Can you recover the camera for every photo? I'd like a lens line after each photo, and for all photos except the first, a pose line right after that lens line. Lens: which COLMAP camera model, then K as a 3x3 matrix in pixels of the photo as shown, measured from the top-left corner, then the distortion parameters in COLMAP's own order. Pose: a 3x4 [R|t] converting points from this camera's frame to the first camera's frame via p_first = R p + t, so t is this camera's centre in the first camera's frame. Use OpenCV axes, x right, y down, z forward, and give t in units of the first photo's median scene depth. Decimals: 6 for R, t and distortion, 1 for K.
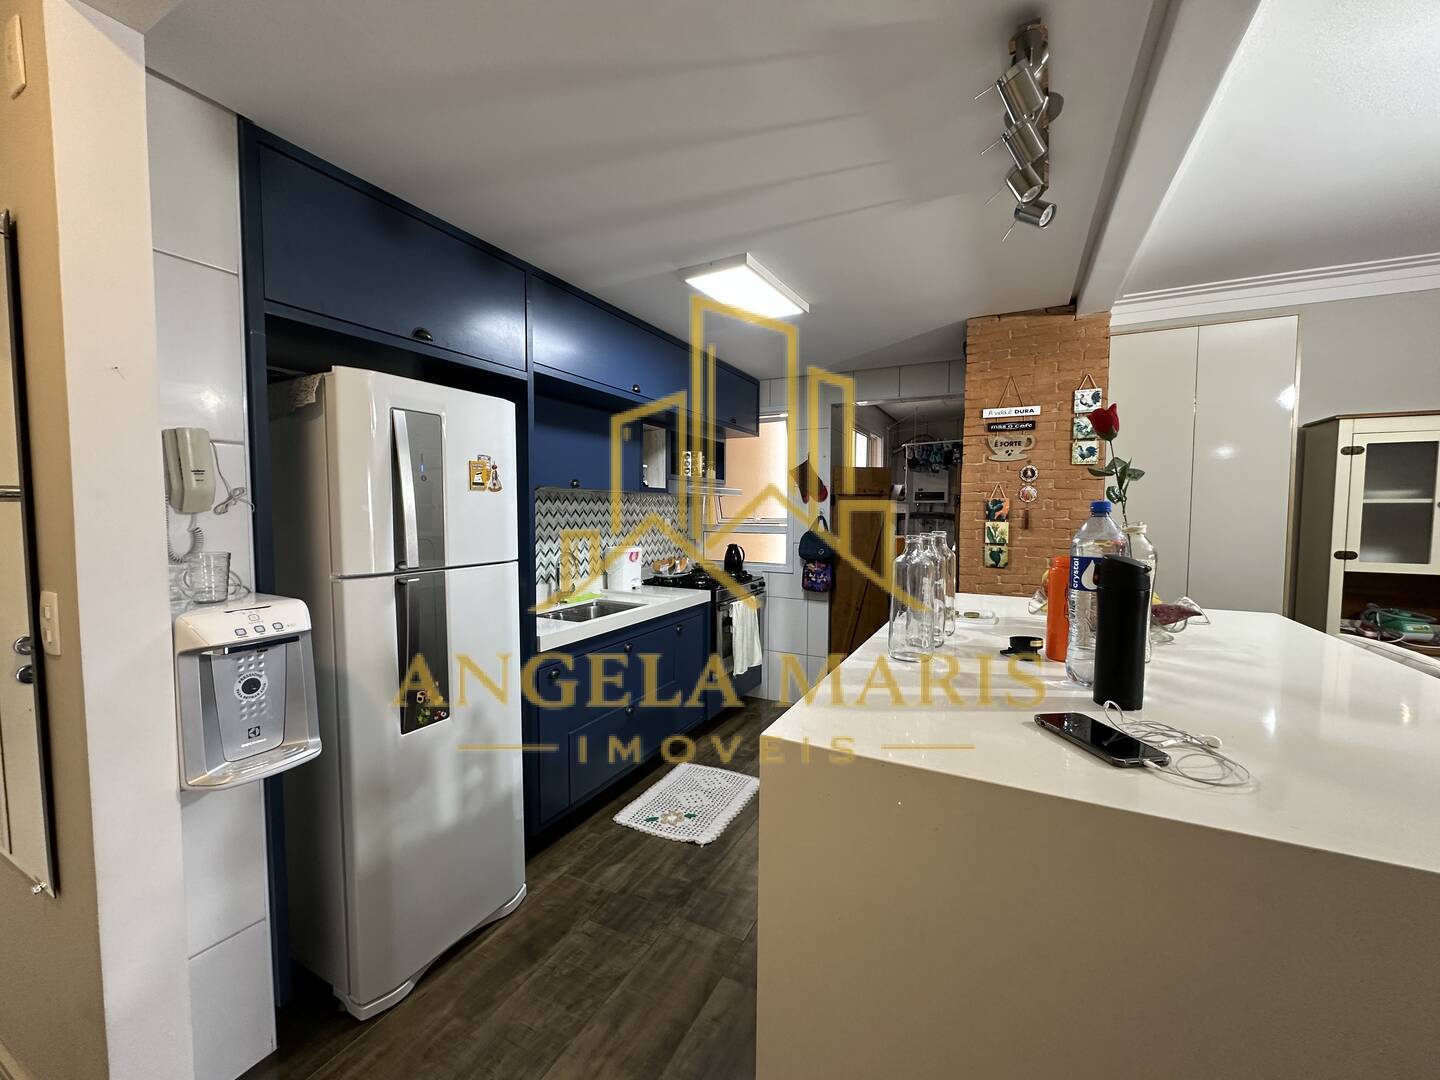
lens RADIAL K [[573.5, 0, 718.2], [0, 573.5, 540.0], [0, 0, 1]] dist [-0.005486, 0.000760]
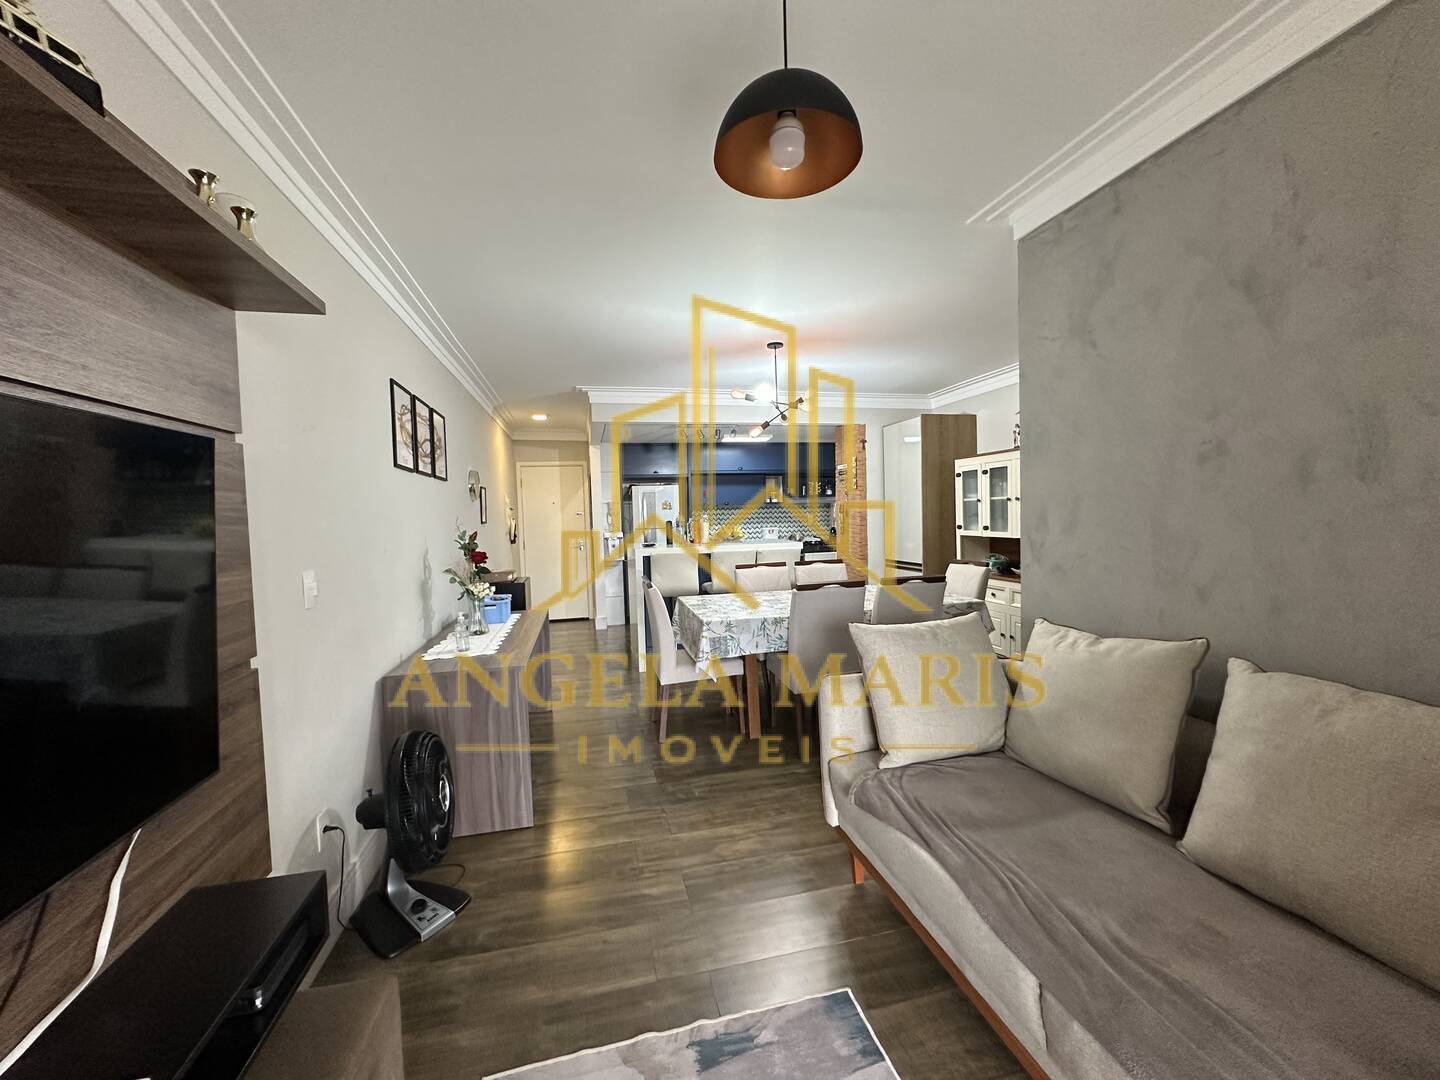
lens RADIAL K [[573.5, 0, 718.2], [0, 573.5, 540.0], [0, 0, 1]] dist [-0.005486, 0.000760]
pose [[0.646361, 0.013347, -0.762915, 2.114995], [-0.011041, 0.999906, 0.008139, 0.066060], [0.762952, 0.003162, 0.646447, -0.959103]]
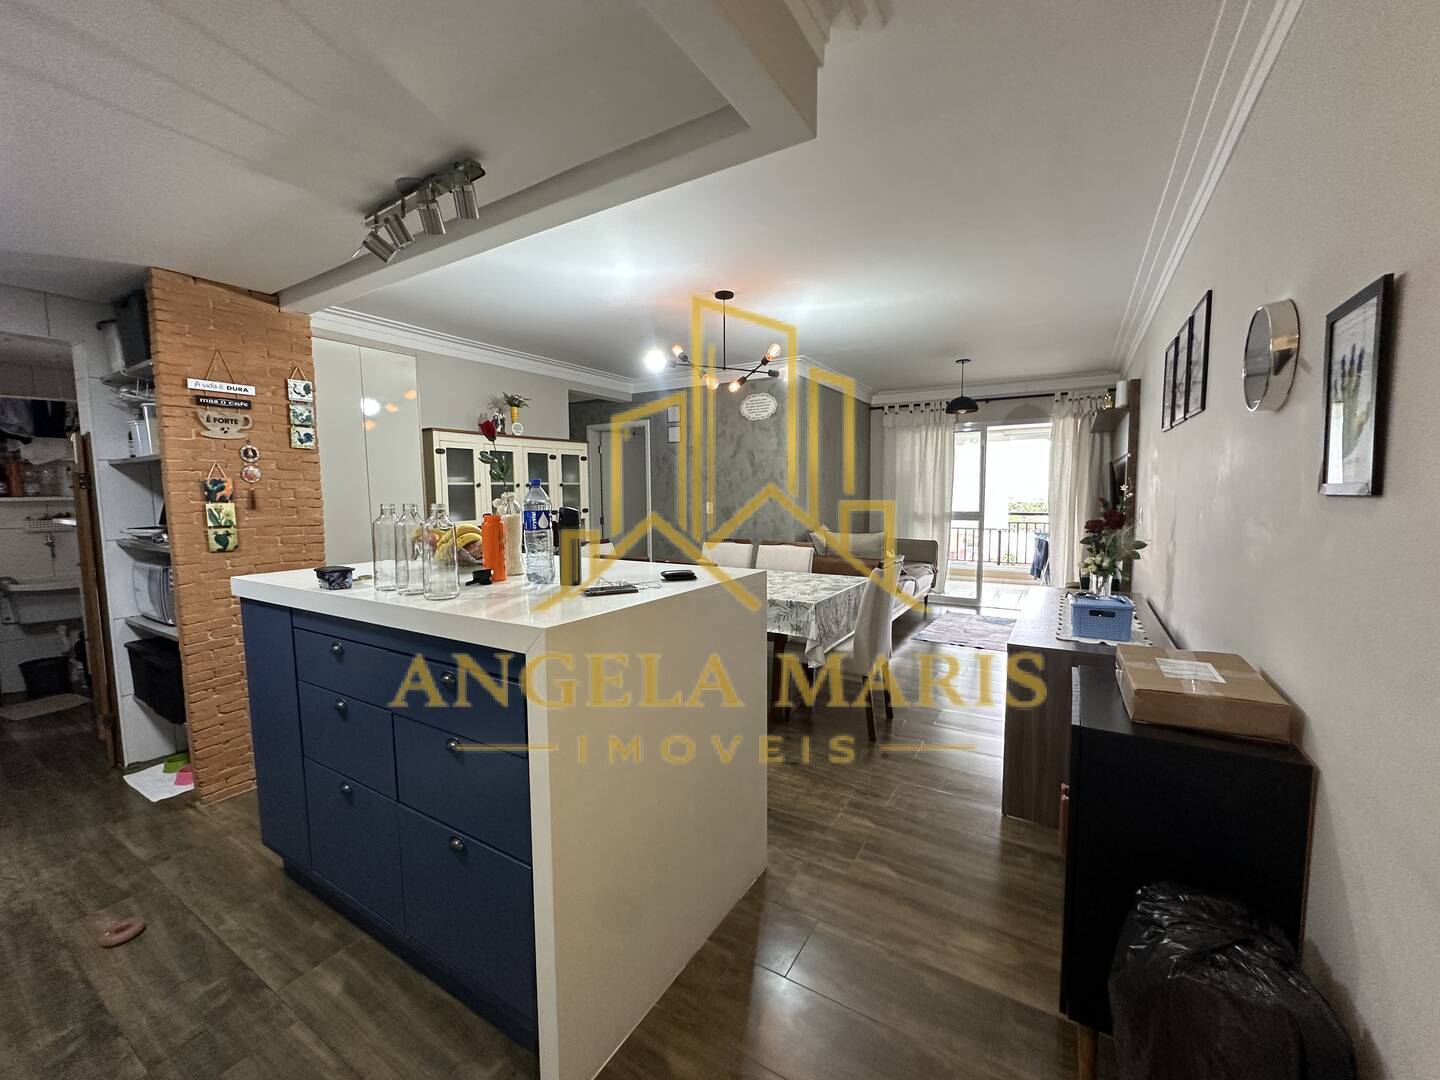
lens RADIAL K [[573.5, 0, 718.2], [0, 573.5, 540.0], [0, 0, 1]] dist [-0.005486, 0.000760]
pose [[0.072780, -0.089828, 0.993294, -0.425759], [0.065203, 0.994234, 0.085136, 0.002199], [-0.995214, 0.058569, 0.078218, 0.127463]]
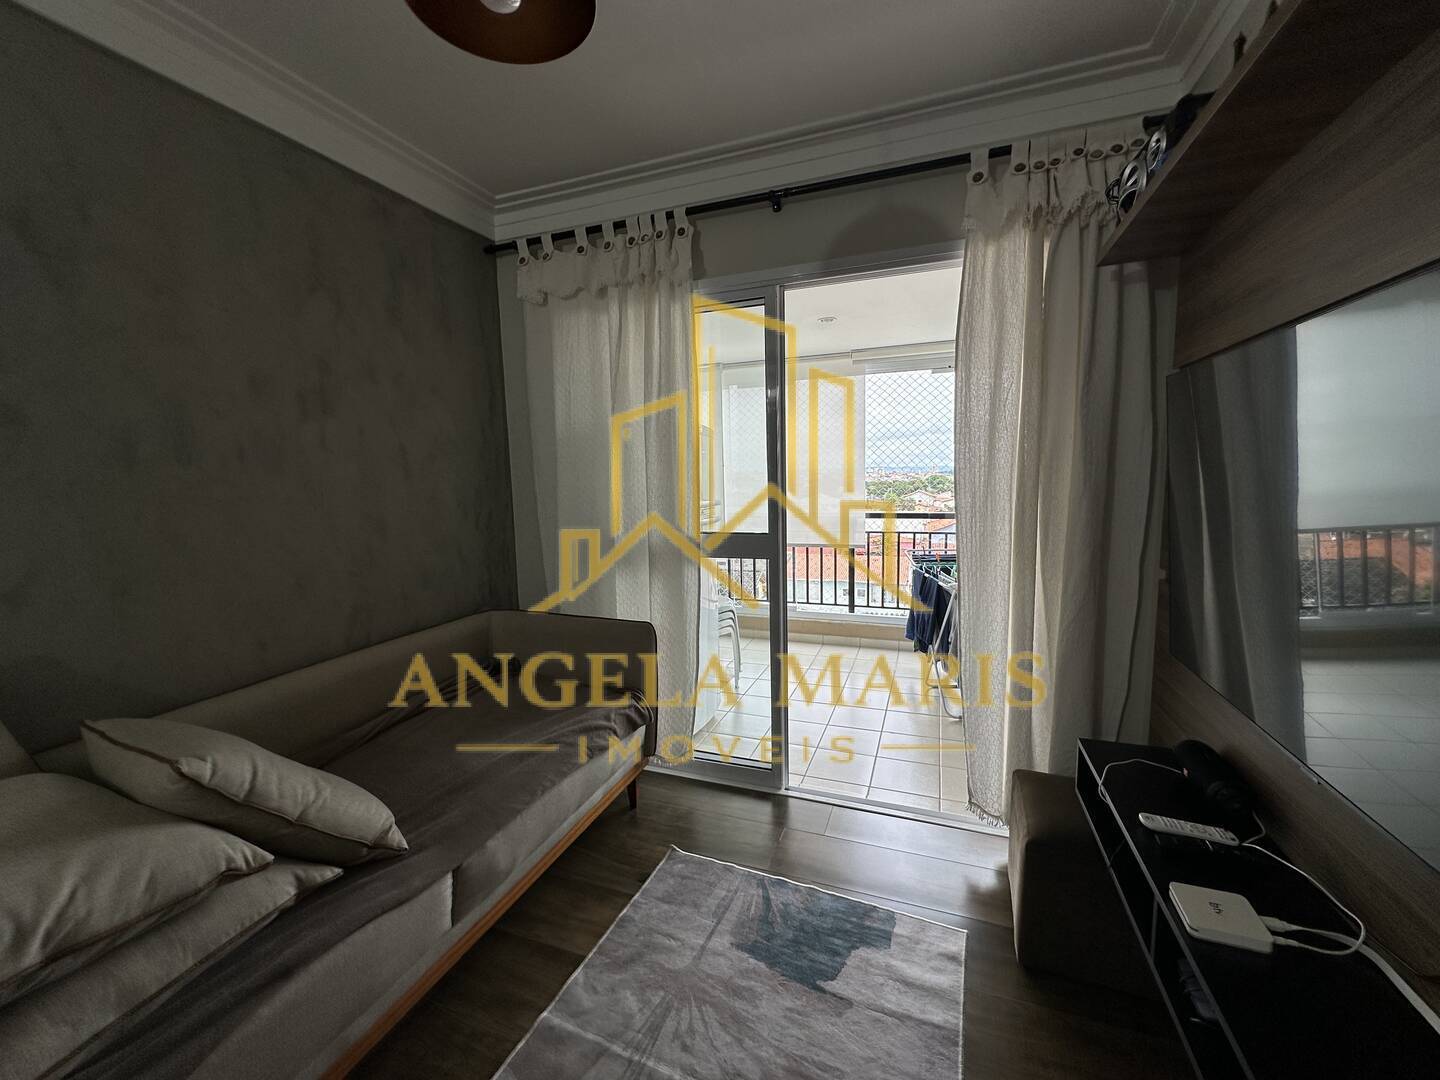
lens RADIAL K [[573.5, 0, 718.2], [0, 573.5, 540.0], [0, 0, 1]] dist [-0.005486, 0.000760]
pose [[-0.107568, -0.121840, 0.986704, 1.515689], [0.077041, 0.988457, 0.130455, 0.059299], [-0.991208, 0.090049, -0.096940, -0.757794]]
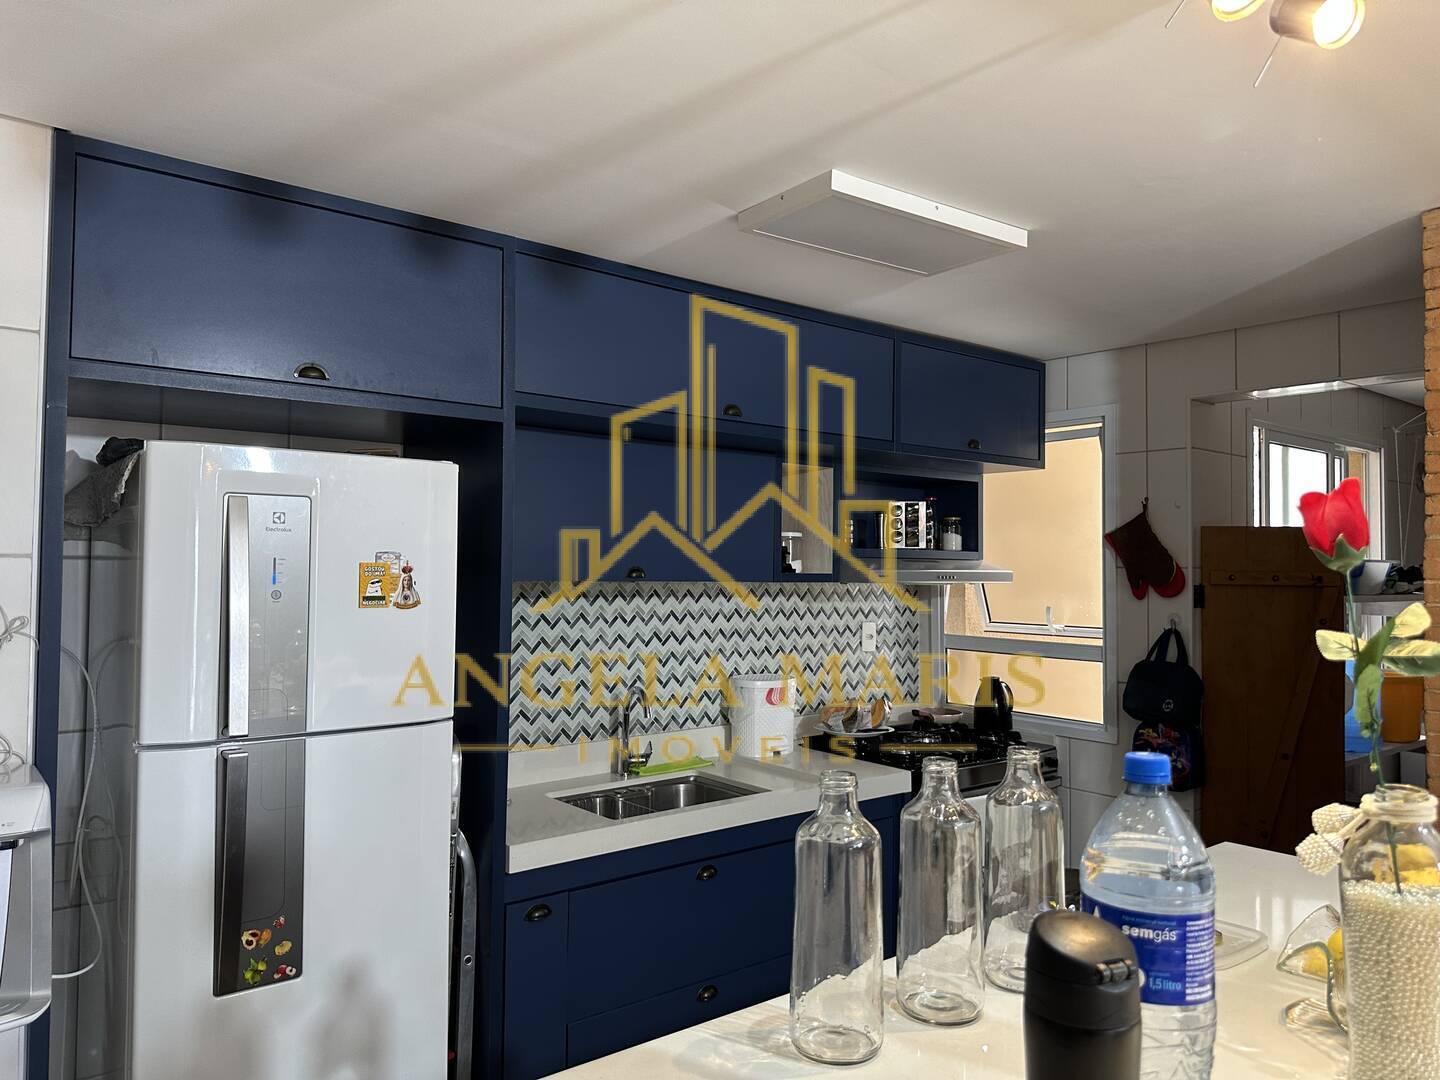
lens RADIAL K [[1013.3, 0, 705.9], [0, 1013.3, 535.1], [0, 0, 1]] dist [0.063393, -0.092888]
pose [[0.914262, -0.007668, -0.405050, 0.271021], [-0.027797, 0.996277, -0.081602, -0.062918], [0.404168, 0.085865, 0.910646, 0.087311]]
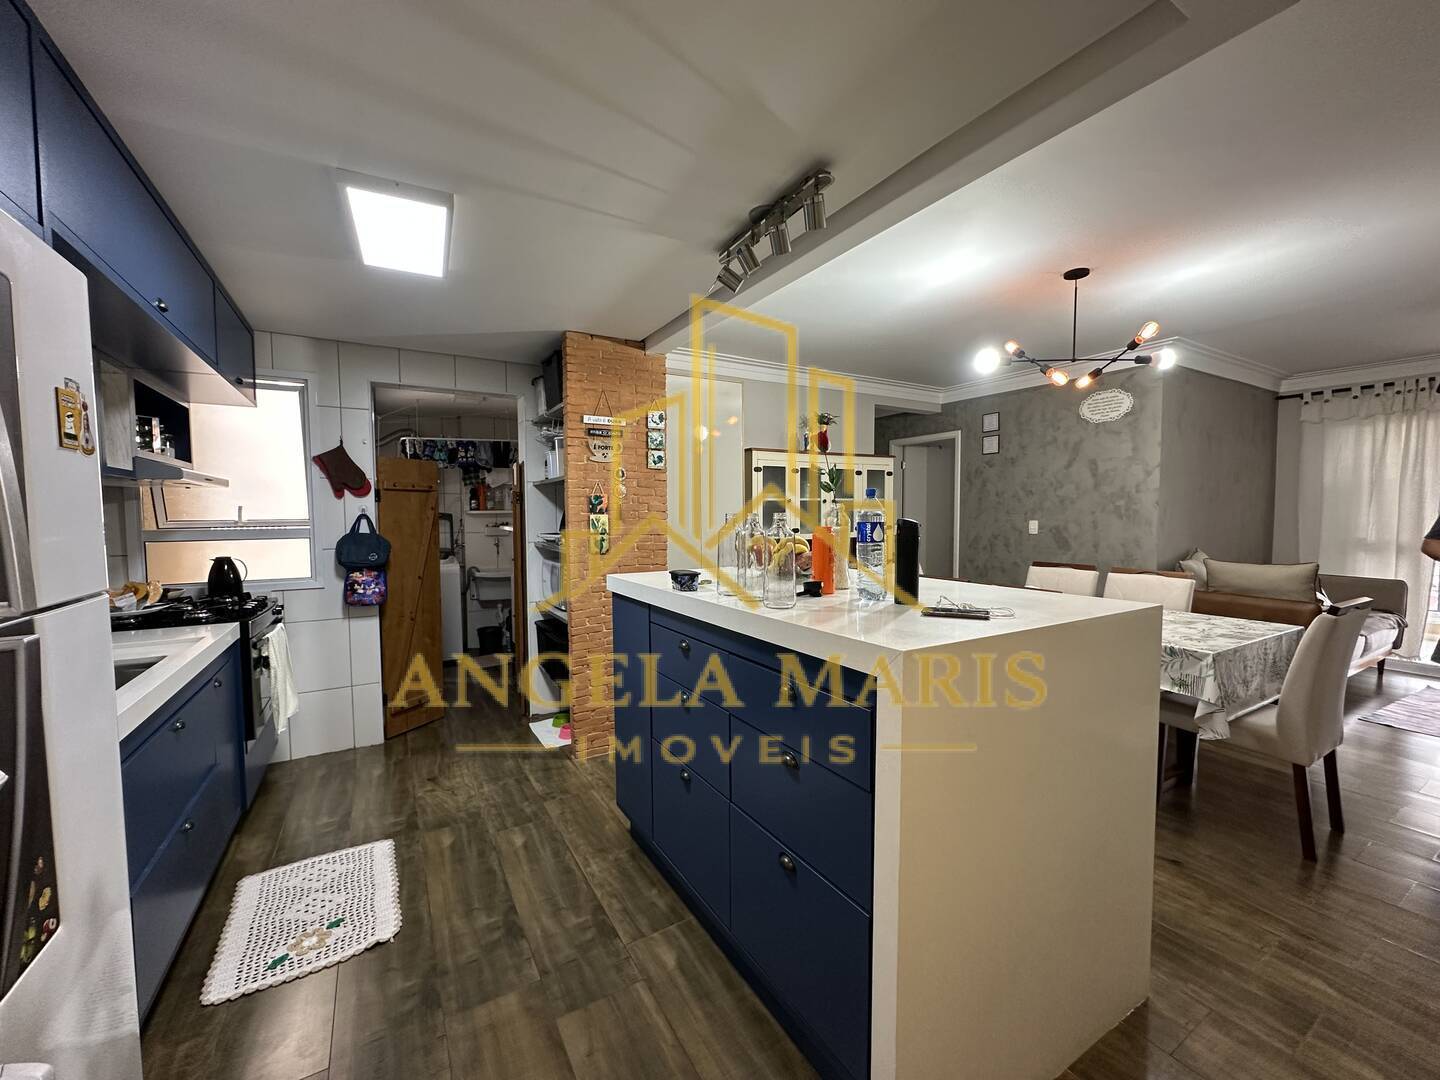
lens RADIAL K [[573.5, 0, 718.2], [0, 573.5, 540.0], [0, 0, 1]] dist [-0.005486, 0.000760]
pose [[0.534418, -0.048420, 0.843832, -0.394775], [0.055119, 0.998229, 0.022371, 0.007838], [-0.843421, 0.034555, 0.536141, 0.196653]]
